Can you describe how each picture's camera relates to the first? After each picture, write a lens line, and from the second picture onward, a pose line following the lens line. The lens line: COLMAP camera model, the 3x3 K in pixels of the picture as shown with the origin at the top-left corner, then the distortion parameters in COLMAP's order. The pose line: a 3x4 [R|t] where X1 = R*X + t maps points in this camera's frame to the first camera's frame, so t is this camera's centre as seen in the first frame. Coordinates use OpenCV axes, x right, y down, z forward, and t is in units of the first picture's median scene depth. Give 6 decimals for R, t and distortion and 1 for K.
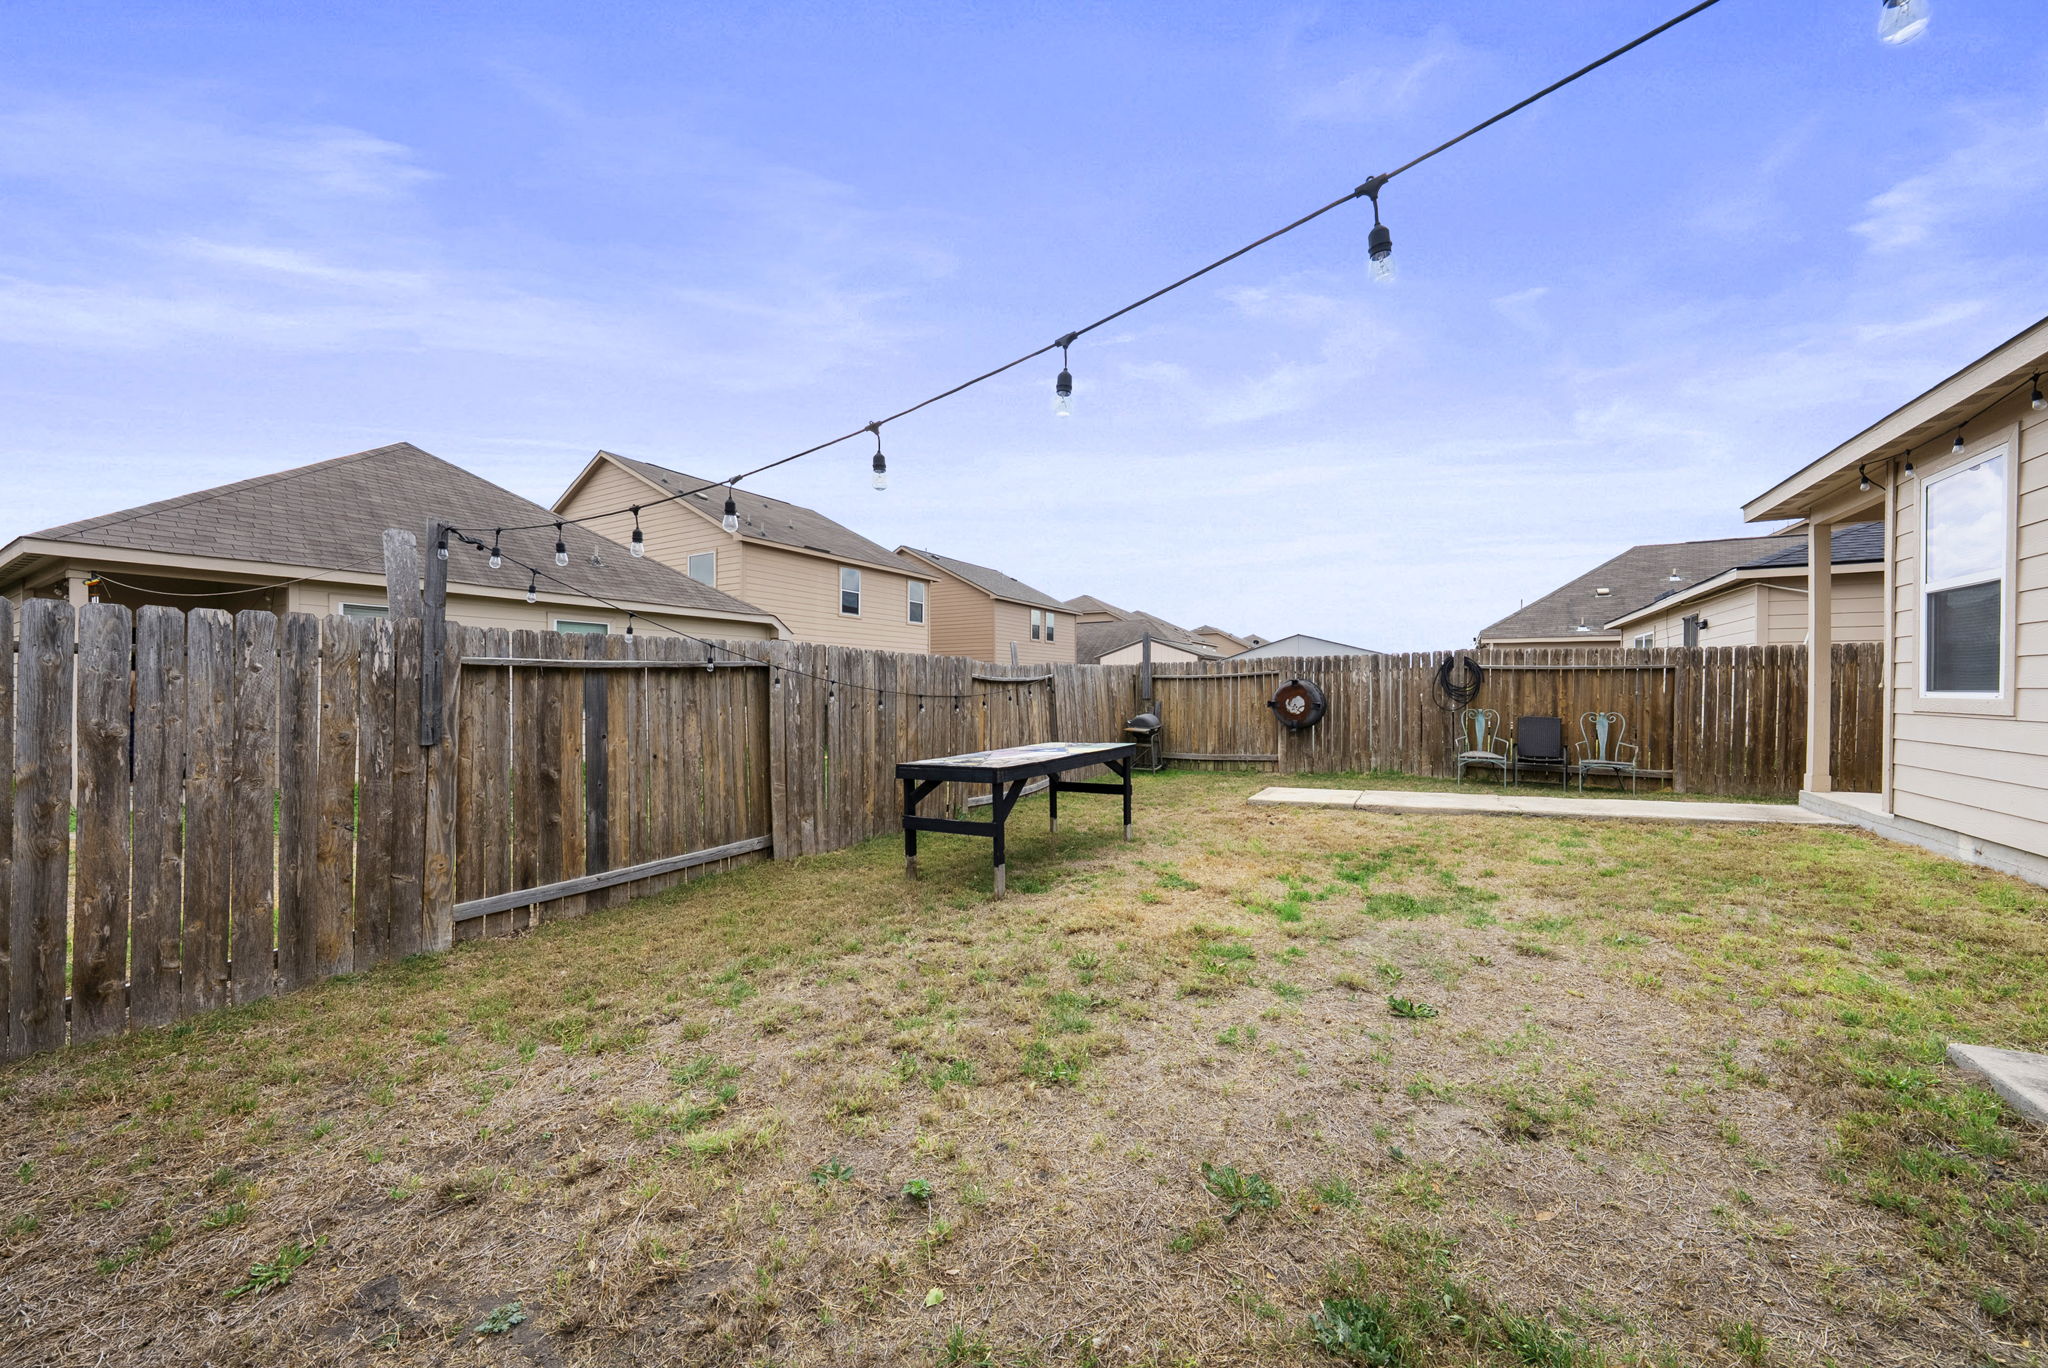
lens RADIAL K [[728.5, 0, 1022.6], [0, 728.5, 682.0], [0, 0, 1]] dist [-0.001149, -0.000020]
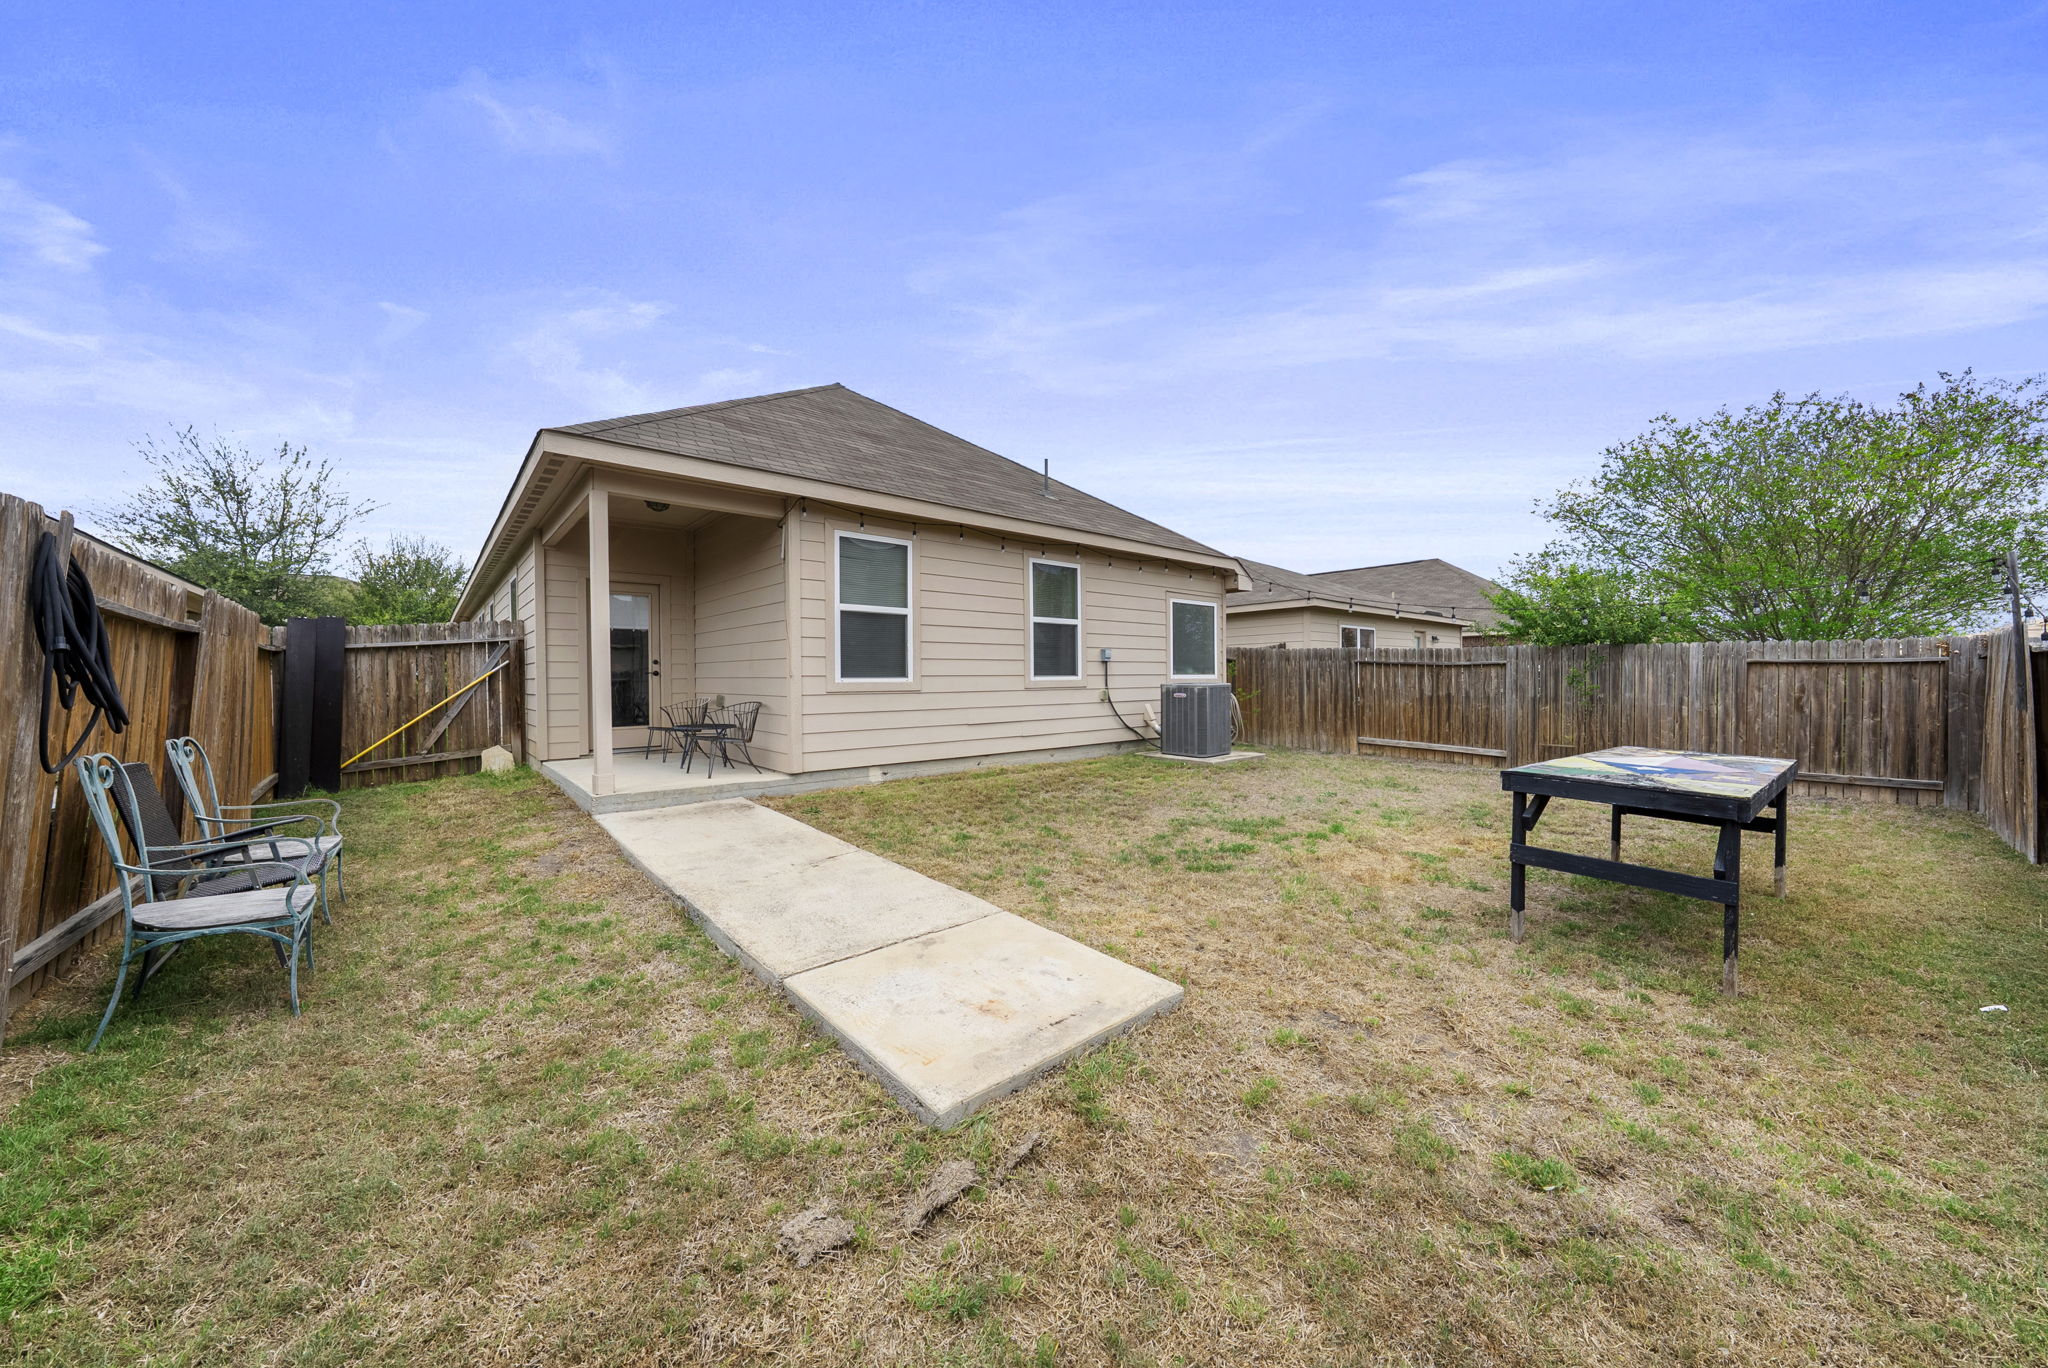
lens RADIAL K [[696.0, 0, 1025.7], [0, 696.0, 685.1], [0, 0, 1]] dist [-0.008436, -0.000001]
pose [[-0.949310, 0.000376, 0.314341, 0.334028], [0.001065, 0.999997, 0.002021, 0.018037], [-0.314339, 0.002253, -0.949308, 1.584775]]
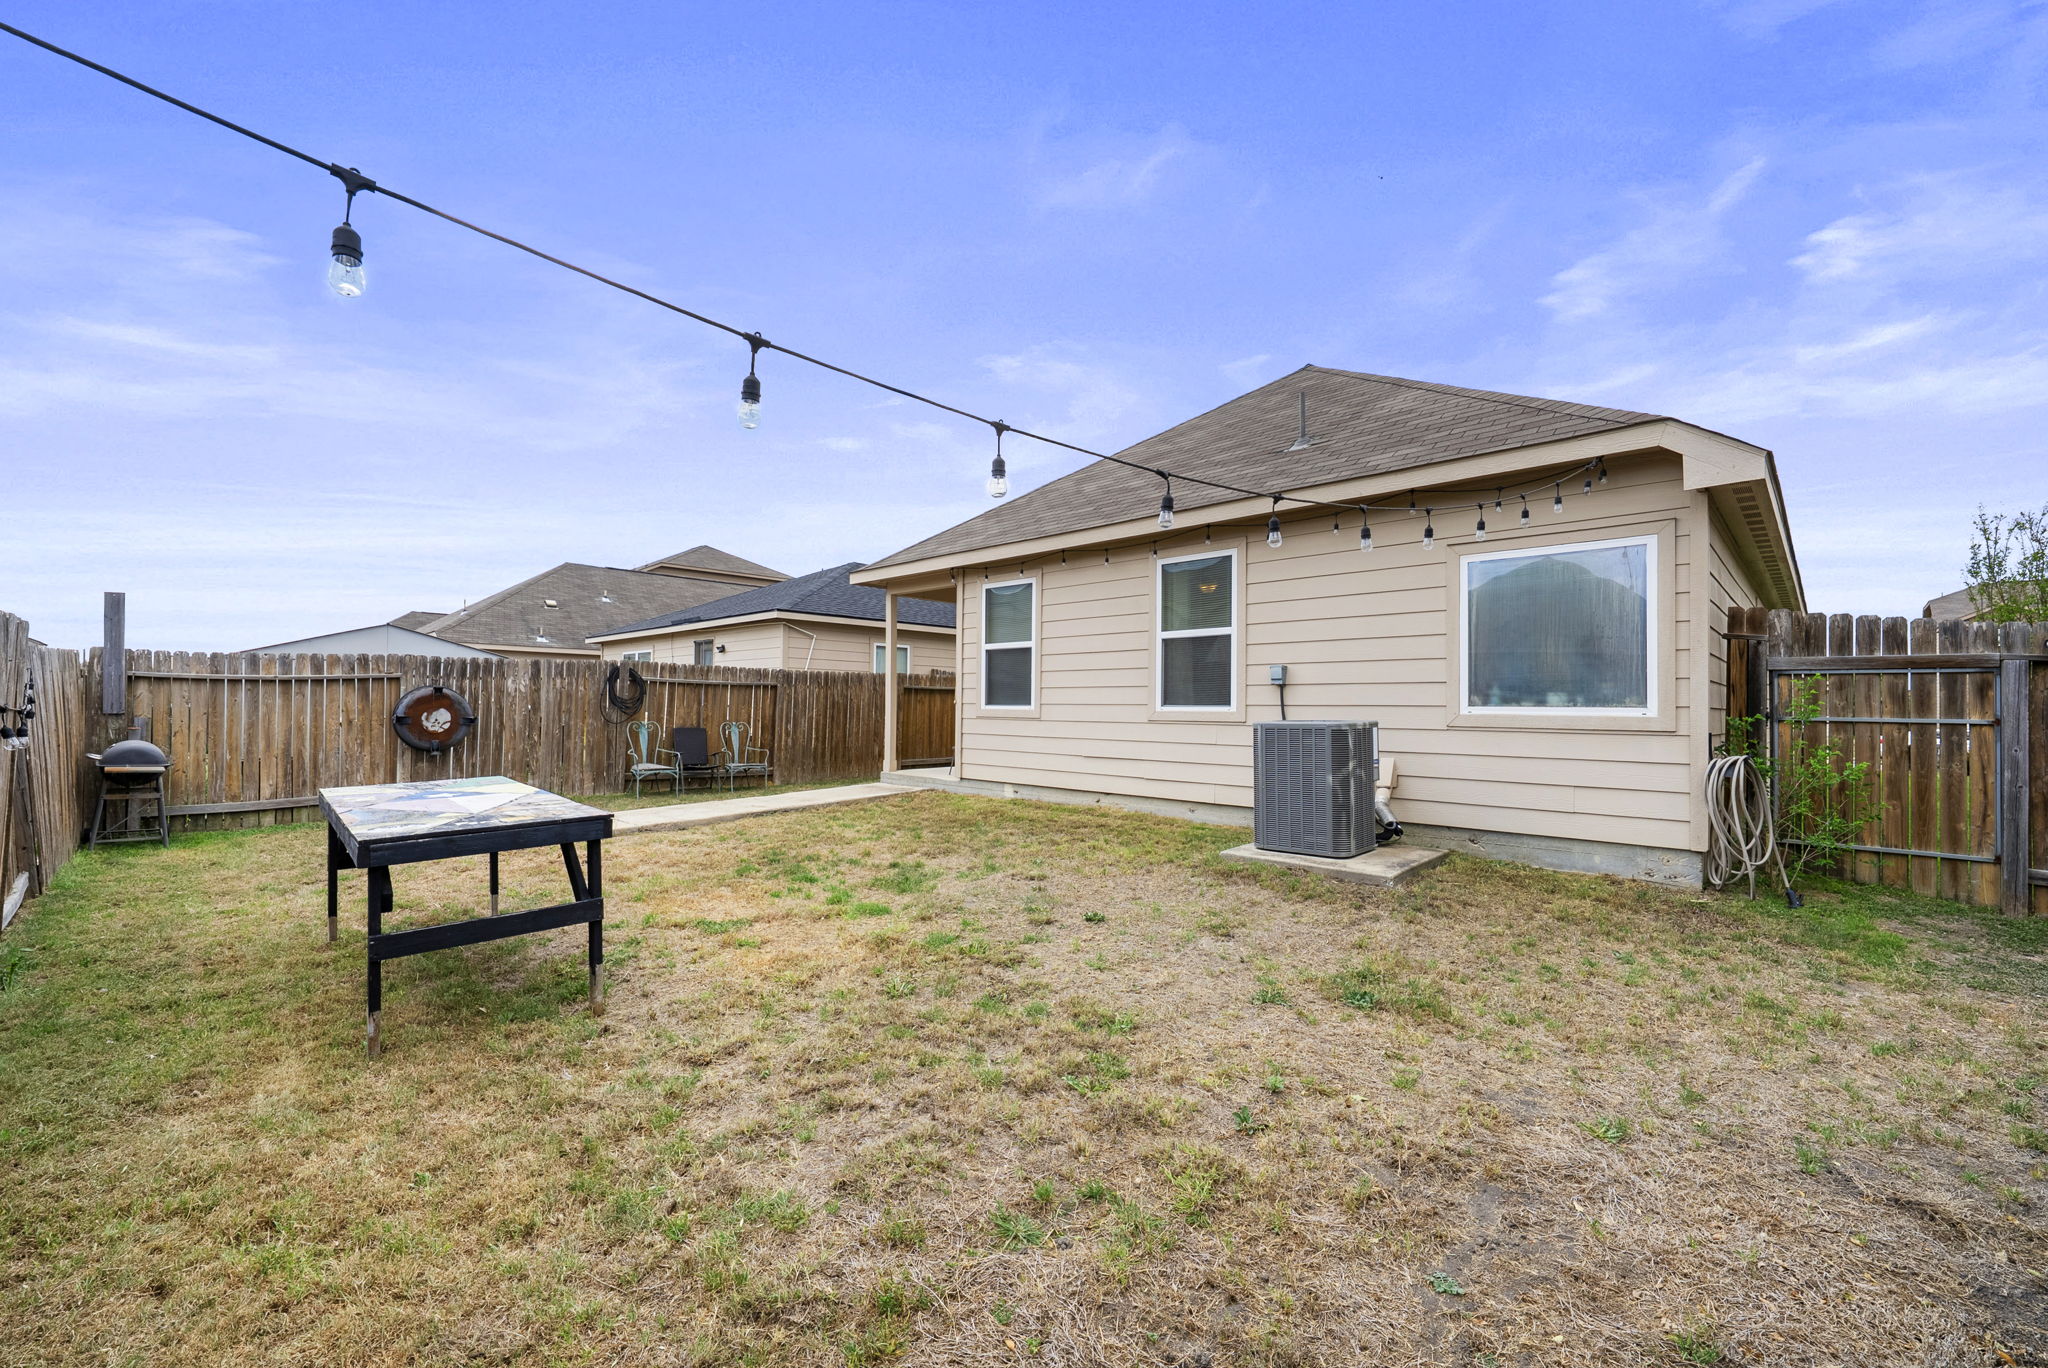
lens RADIAL K [[825.0, 0, 1028.1], [0, 825.0, 702.7], [0, 0, 1]] dist [0.001864, 0.000565]
pose [[0.233856, 0.005413, 0.972256, -0.482515], [-0.018065, 0.999836, -0.001222, 0.004897], [-0.972103, -0.017278, 0.233915, 0.310310]]
